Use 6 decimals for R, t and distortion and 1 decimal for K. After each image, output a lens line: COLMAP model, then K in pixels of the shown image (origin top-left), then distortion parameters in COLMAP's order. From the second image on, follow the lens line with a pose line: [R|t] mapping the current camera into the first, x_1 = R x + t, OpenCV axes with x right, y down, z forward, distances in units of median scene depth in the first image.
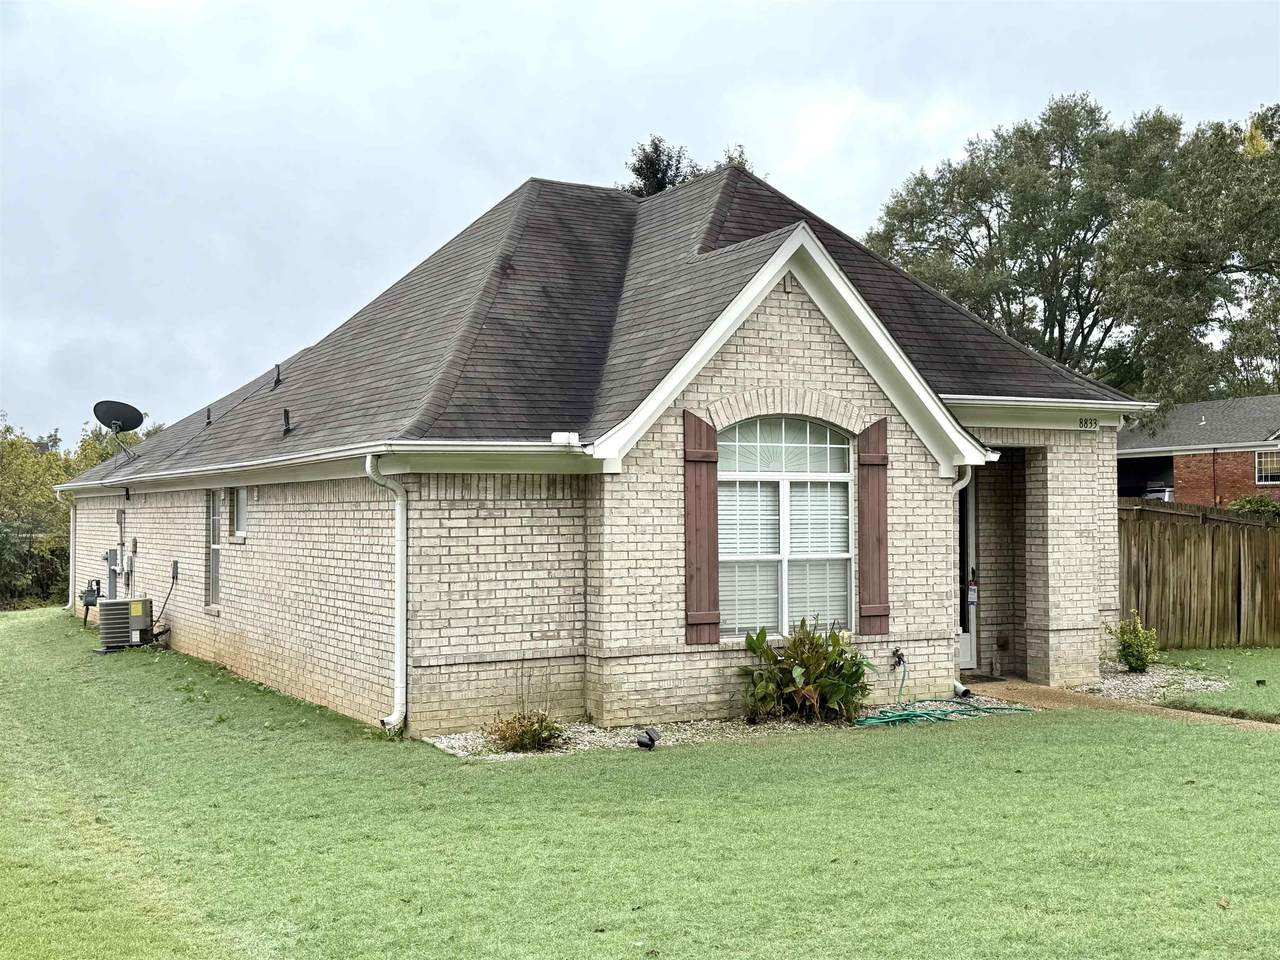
lens RADIAL K [[1419.4, 0, 640.0], [0, 1419.4, 480.0], [0, 0, 1]] dist [0.104994, -0.016101]
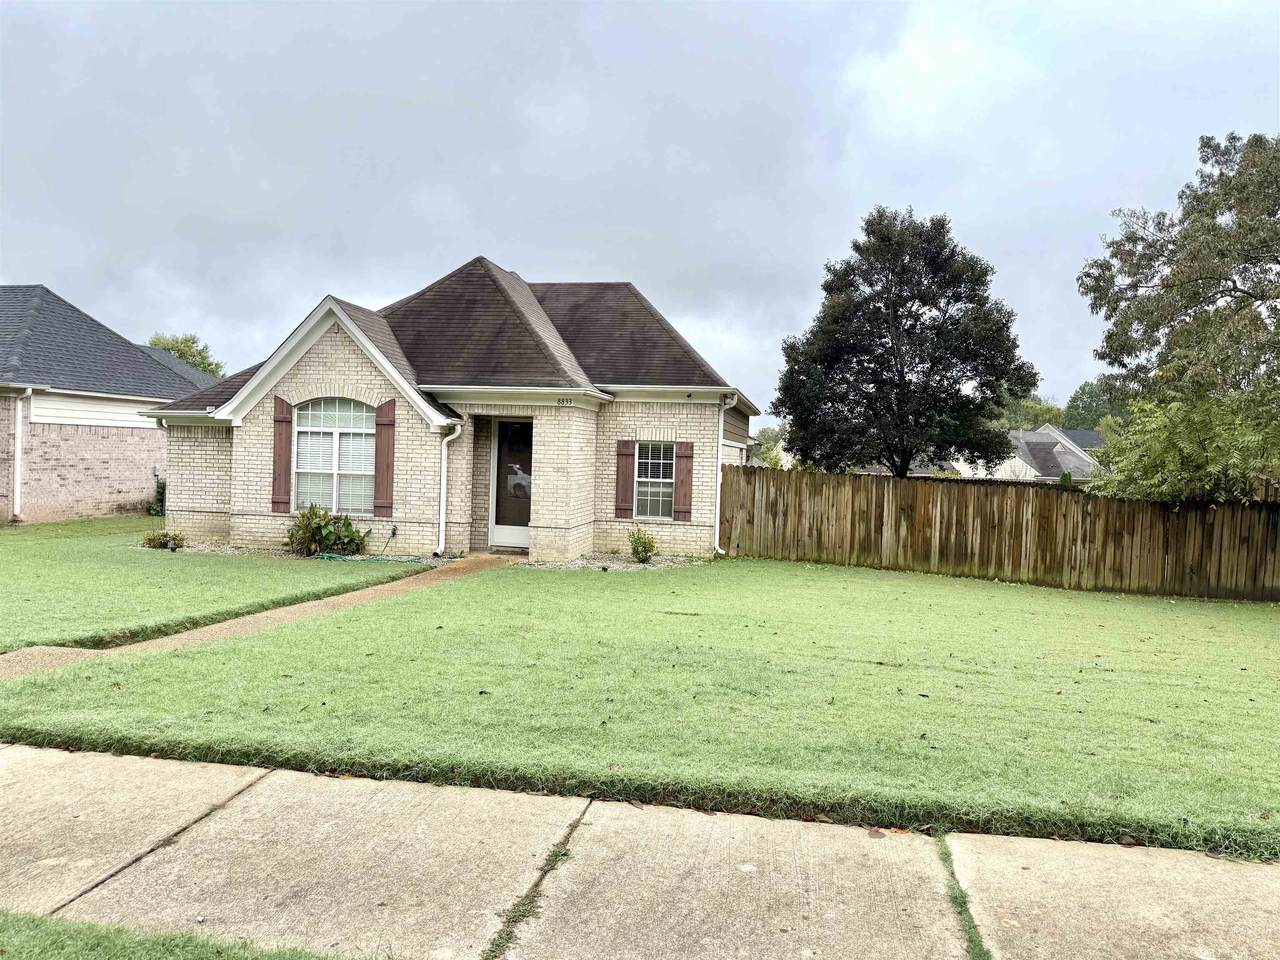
lens RADIAL K [[907.8, 0, 640.0], [0, 907.8, 480.0], [0, 0, 1]] dist [0.128372, -0.003479]
pose [[0.755415, 0.045978, -0.653631, 1.237650], [-0.019209, 0.998660, 0.048048, -0.002579], [0.654965, -0.023741, 0.755286, 0.334779]]
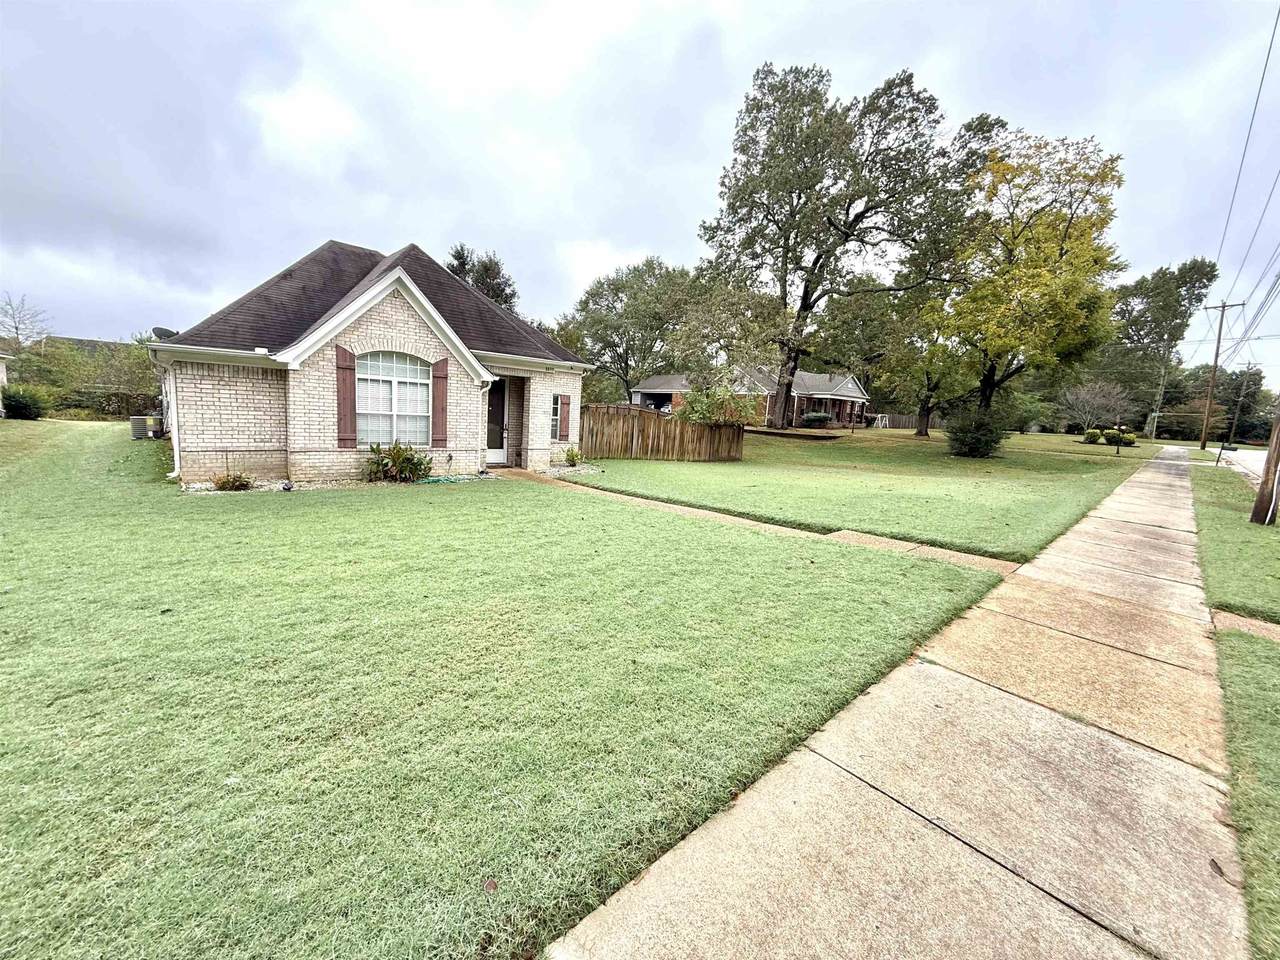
lens RADIAL K [[514.0, 0, 640.0], [0, 514.0, 480.0], [0, 0, 1]] dist [0.002716, 0.000318]
pose [[0.968740, 0.031976, 0.246007, 0.294068], [-0.071692, 0.985431, 0.154227, 0.002232], [-0.237491, -0.167042, 0.956919, 0.063941]]
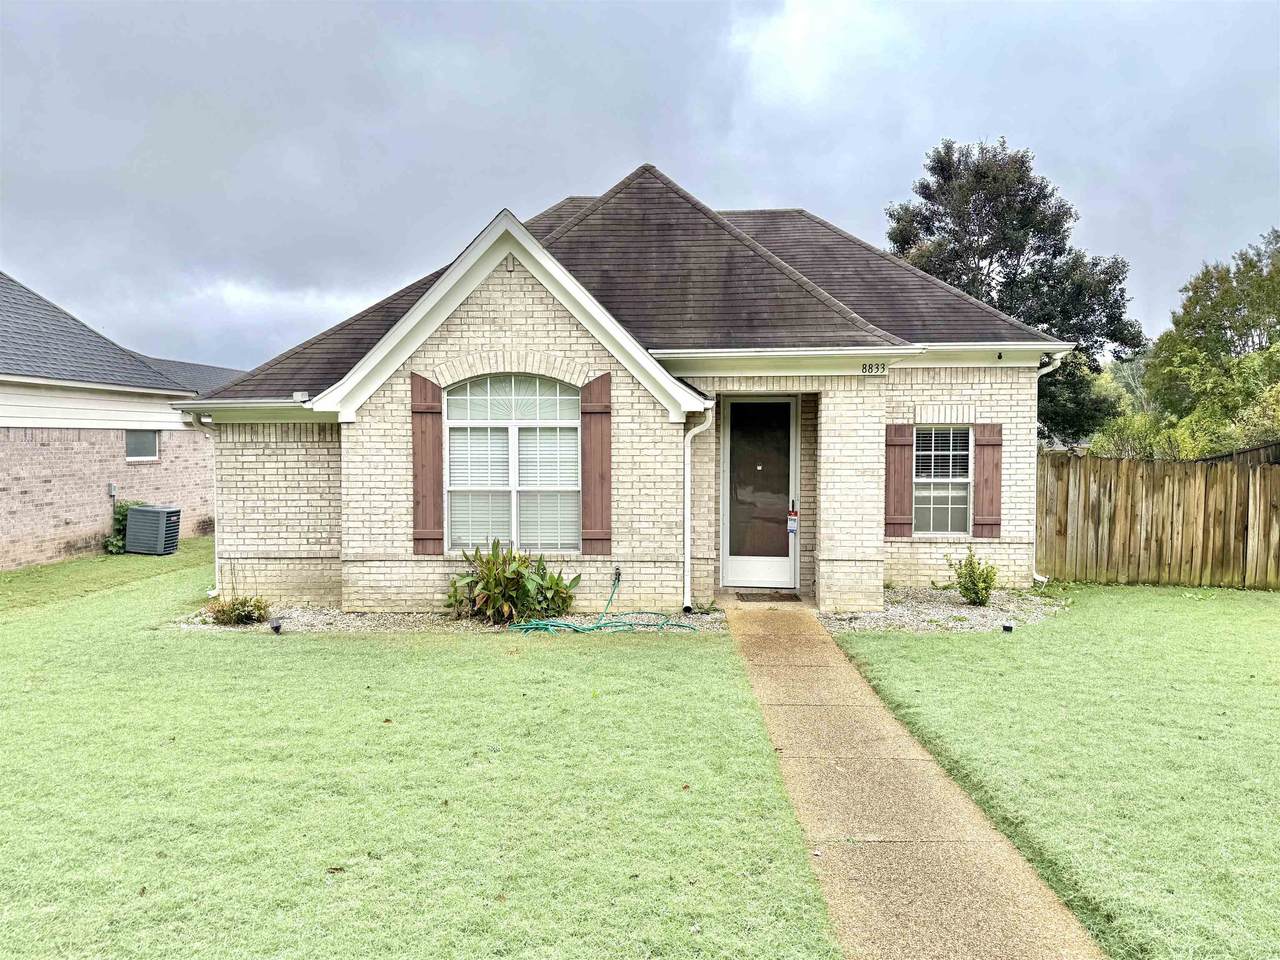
lens RADIAL K [[907.8, 0, 640.0], [0, 907.8, 480.0], [0, 0, 1]] dist [0.128372, -0.003479]
pose [[0.849560, 0.026090, -0.526846, 0.620809], [0.010398, 0.997754, 0.066177, -0.004610], [0.527389, -0.061699, 0.847381, 0.389797]]
